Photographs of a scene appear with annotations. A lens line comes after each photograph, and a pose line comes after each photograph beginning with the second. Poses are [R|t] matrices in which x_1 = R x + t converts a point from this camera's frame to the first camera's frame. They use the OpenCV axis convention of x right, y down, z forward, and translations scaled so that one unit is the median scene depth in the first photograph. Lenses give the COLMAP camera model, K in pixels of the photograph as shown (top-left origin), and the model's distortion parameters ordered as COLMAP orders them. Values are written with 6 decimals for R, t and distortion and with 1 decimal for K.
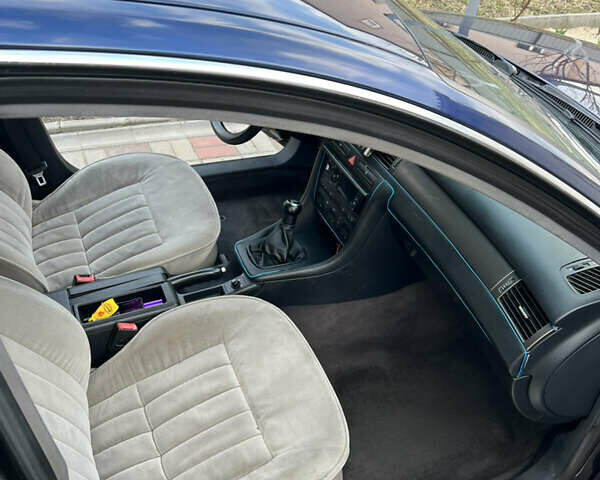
lens RADIAL K [[601.8, 0, 308.3], [0, 601.8, 238.9], [0, 0, 1]] dist [0.127651, -0.260779]
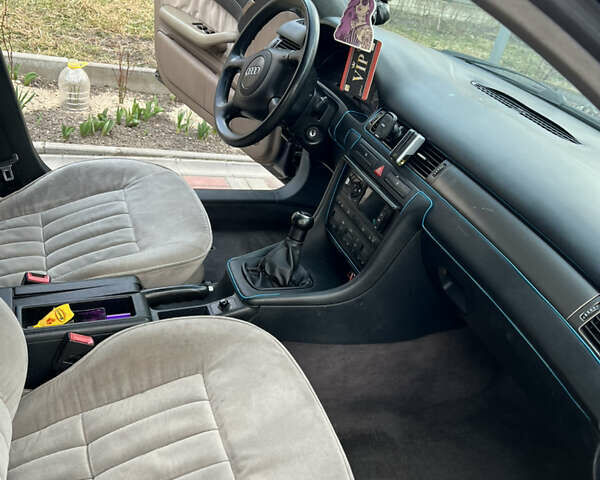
lens RADIAL K [[601.8, 0, 308.3], [0, 601.8, 238.9], [0, 0, 1]] dist [0.127651, -0.260779]
pose [[0.994596, 0.101001, 0.024052, -0.038050], [-0.096341, 0.984156, -0.148847, 0.100322], [-0.038705, 0.145725, 0.988568, 0.187311]]
